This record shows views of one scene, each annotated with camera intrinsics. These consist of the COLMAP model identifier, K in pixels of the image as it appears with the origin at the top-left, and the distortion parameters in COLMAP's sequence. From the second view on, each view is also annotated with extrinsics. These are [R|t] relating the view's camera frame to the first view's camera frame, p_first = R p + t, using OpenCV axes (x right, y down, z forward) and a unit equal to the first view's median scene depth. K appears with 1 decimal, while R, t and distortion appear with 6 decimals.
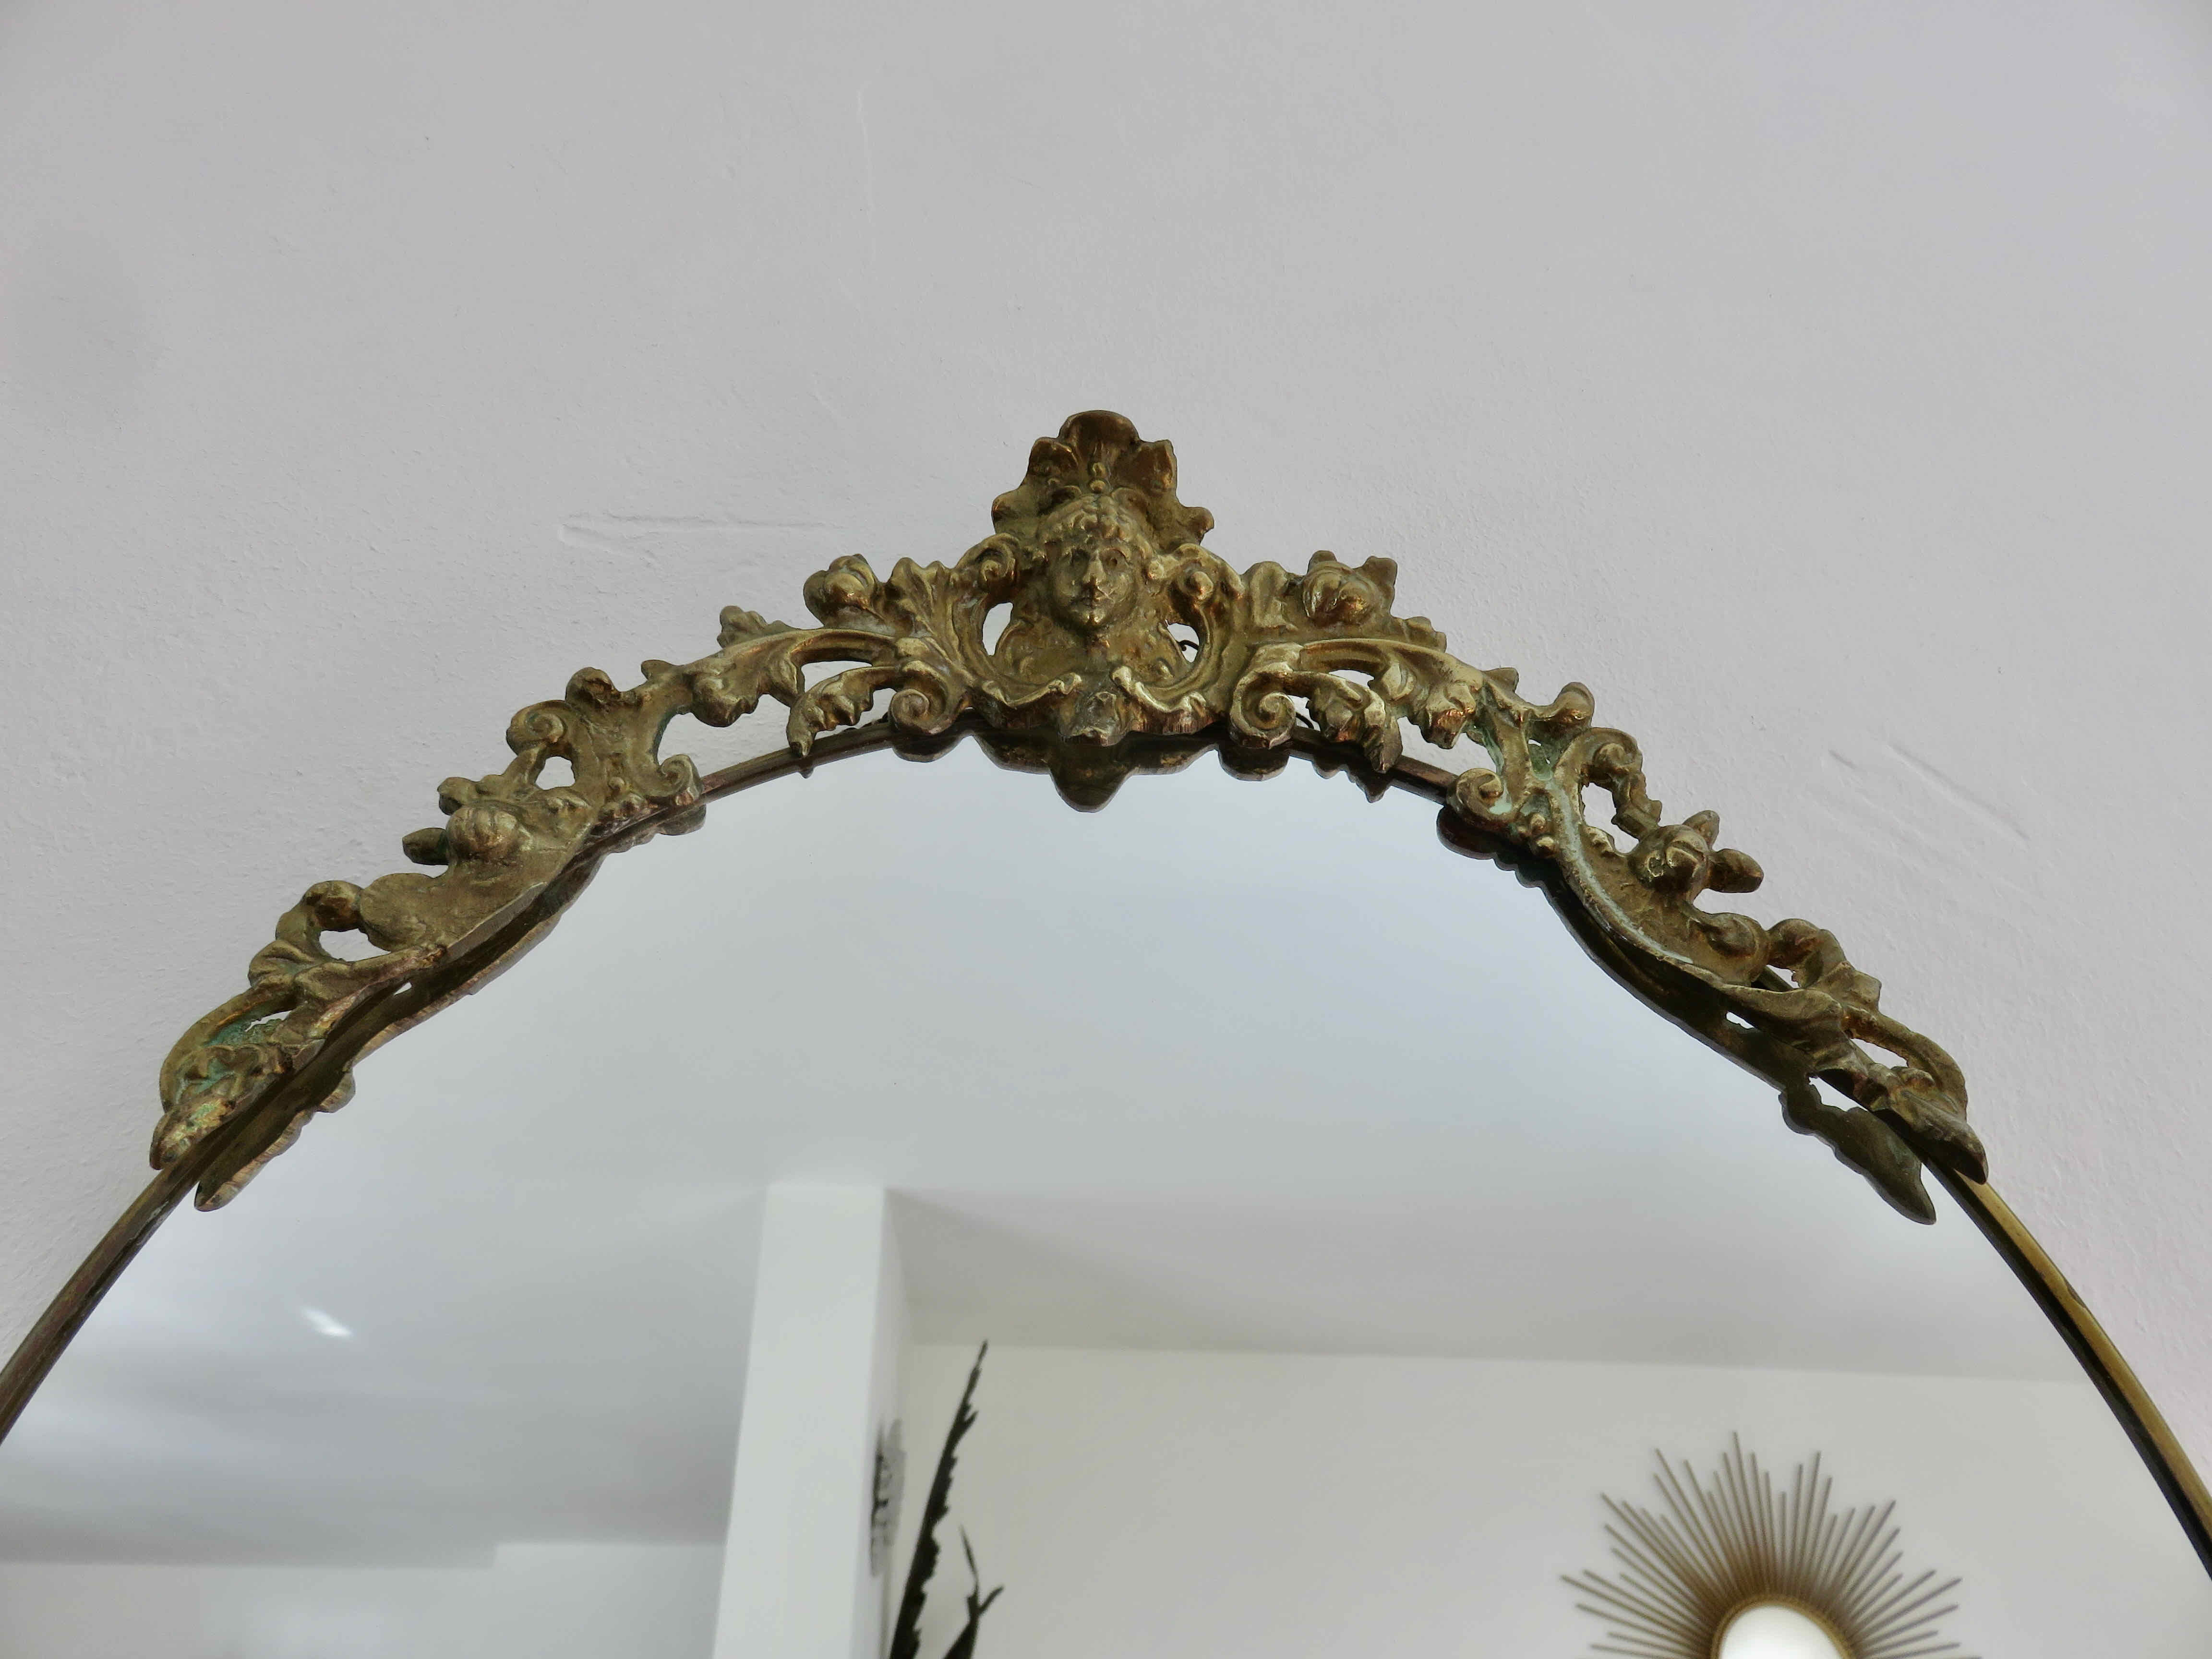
lens RADIAL K [[1695.0, 0, 1097.9], [0, 1695.0, 827.7], [0, 0, 1]] dist [-0.002600, -0.000966]
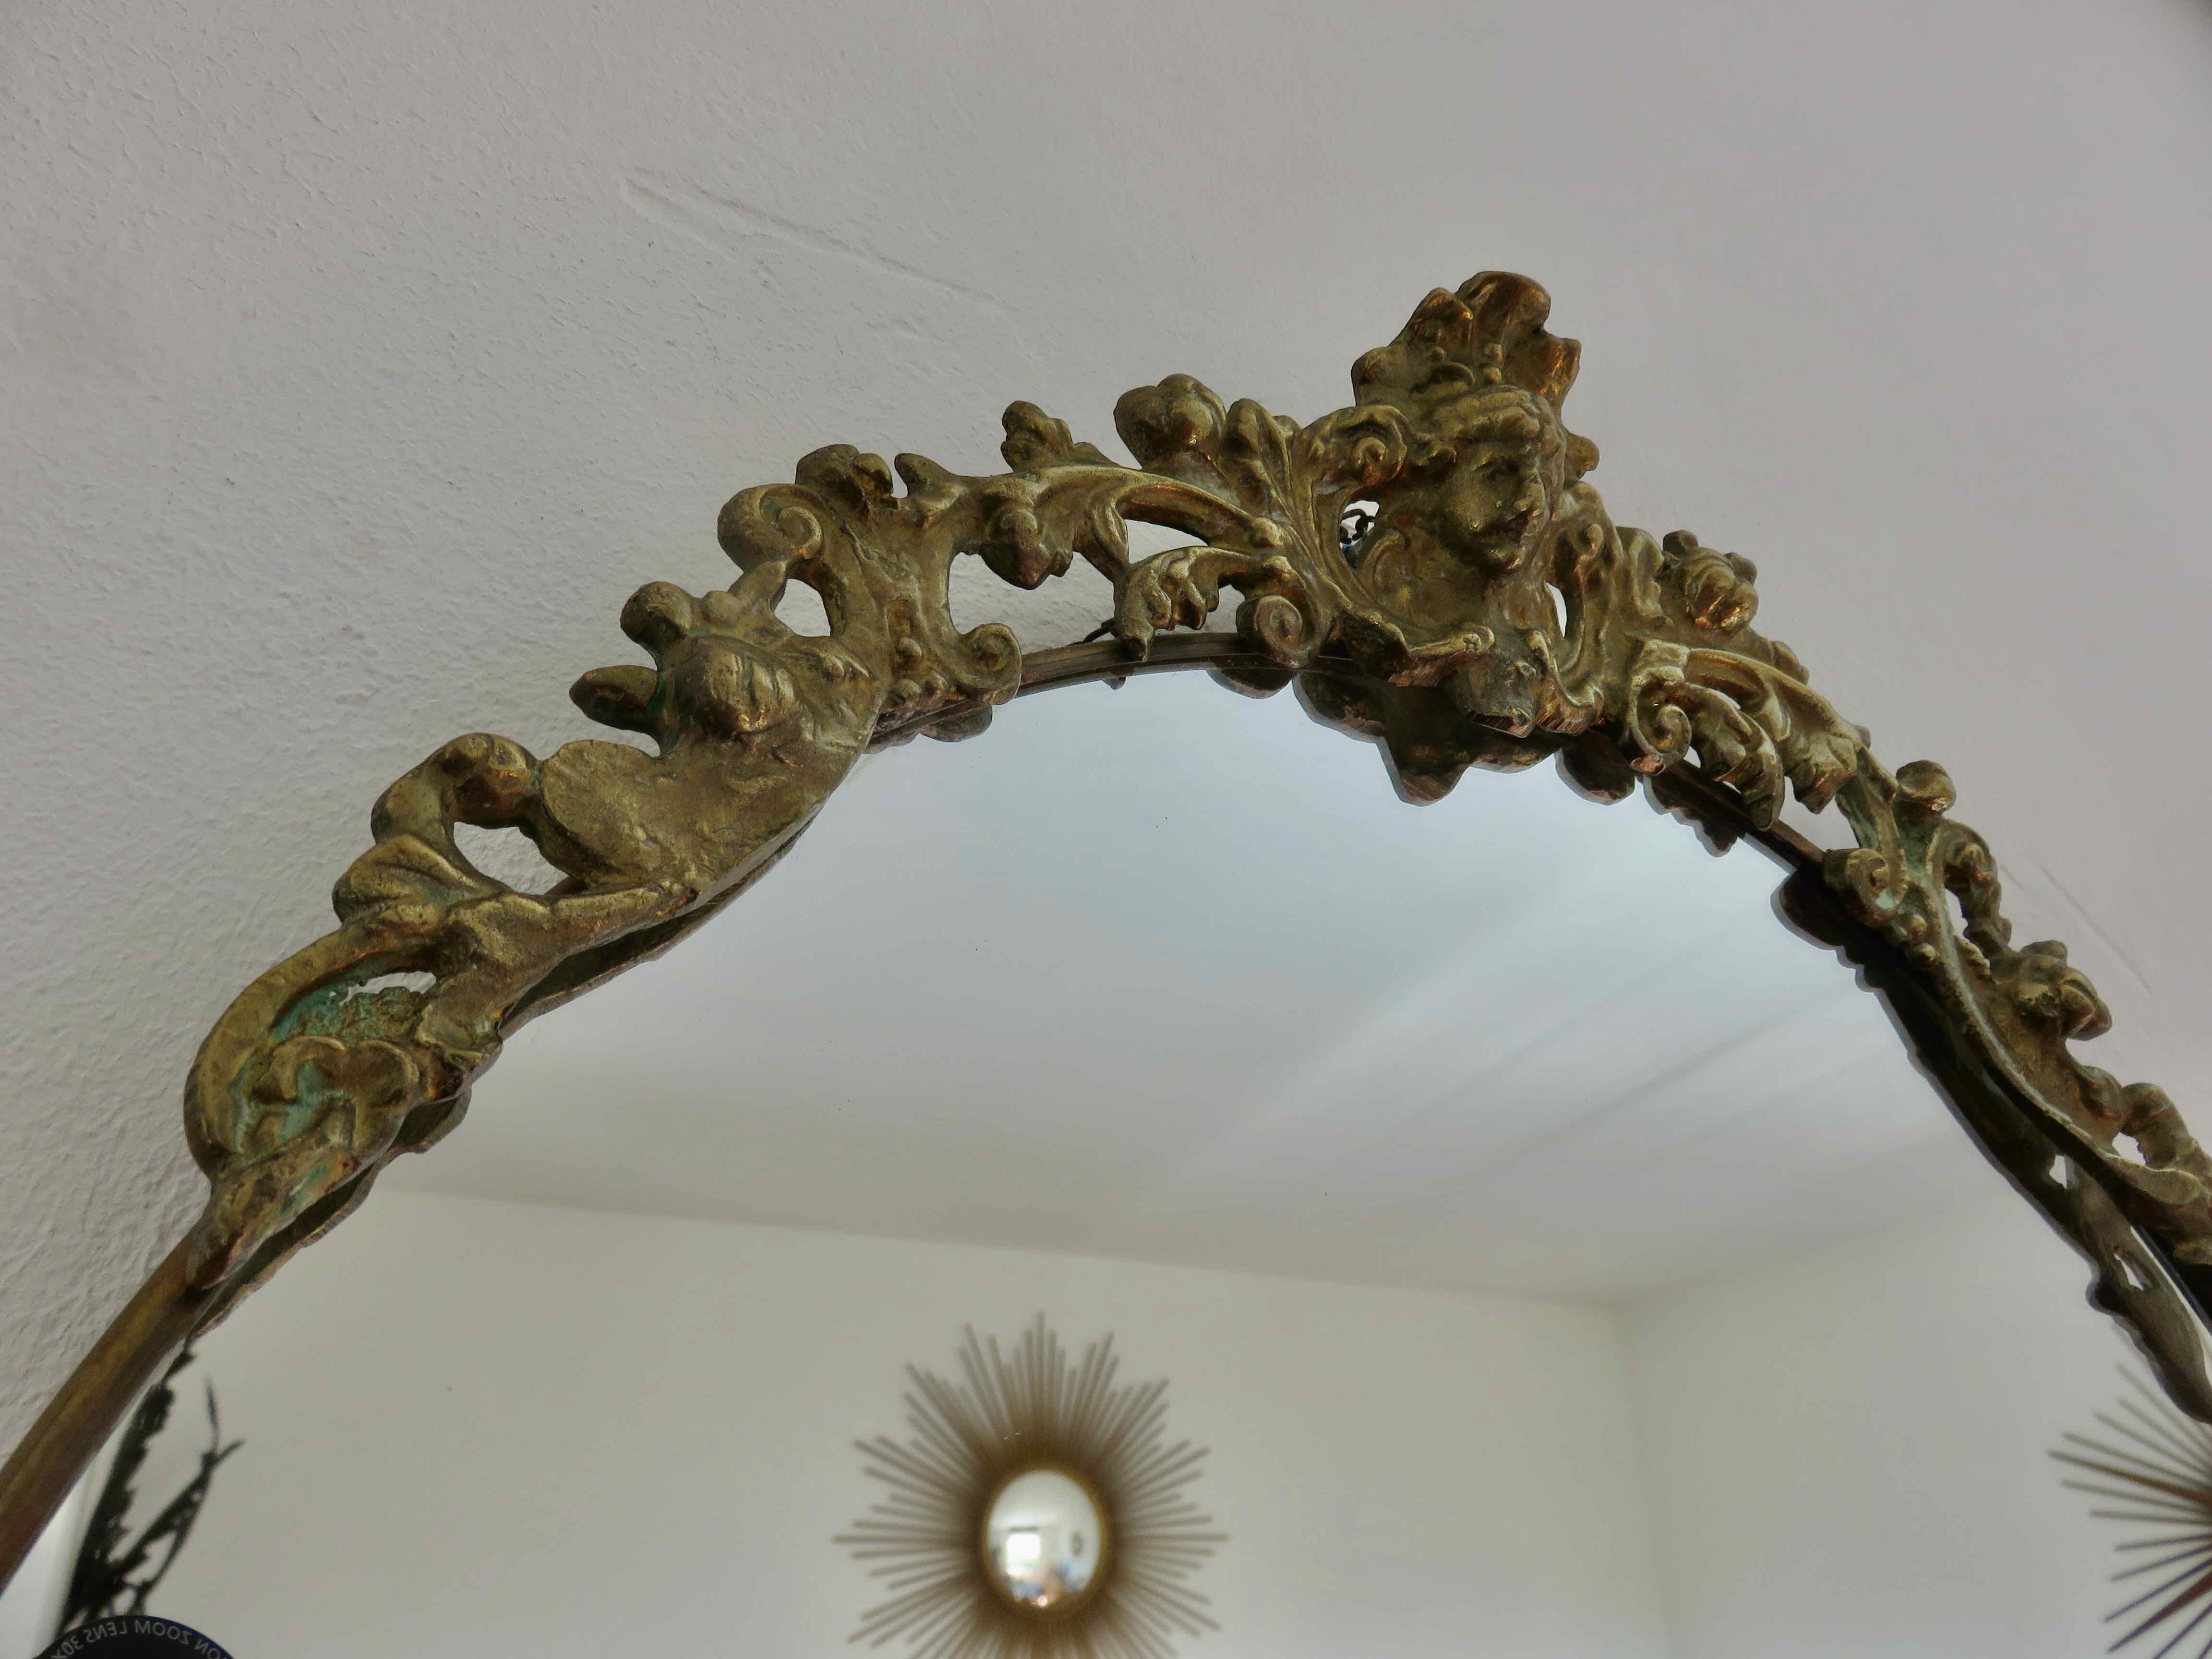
lens RADIAL K [[1666.1, 0, 1121.0], [0, 1666.1, 844.1], [0, 0, 1]] dist [-0.001416, -0.001561]
pose [[0.904101, 0.169600, 0.392221, -0.418784], [-0.205903, 0.977185, 0.052080, -0.003871], [-0.374440, -0.127846, 0.918395, 0.375087]]
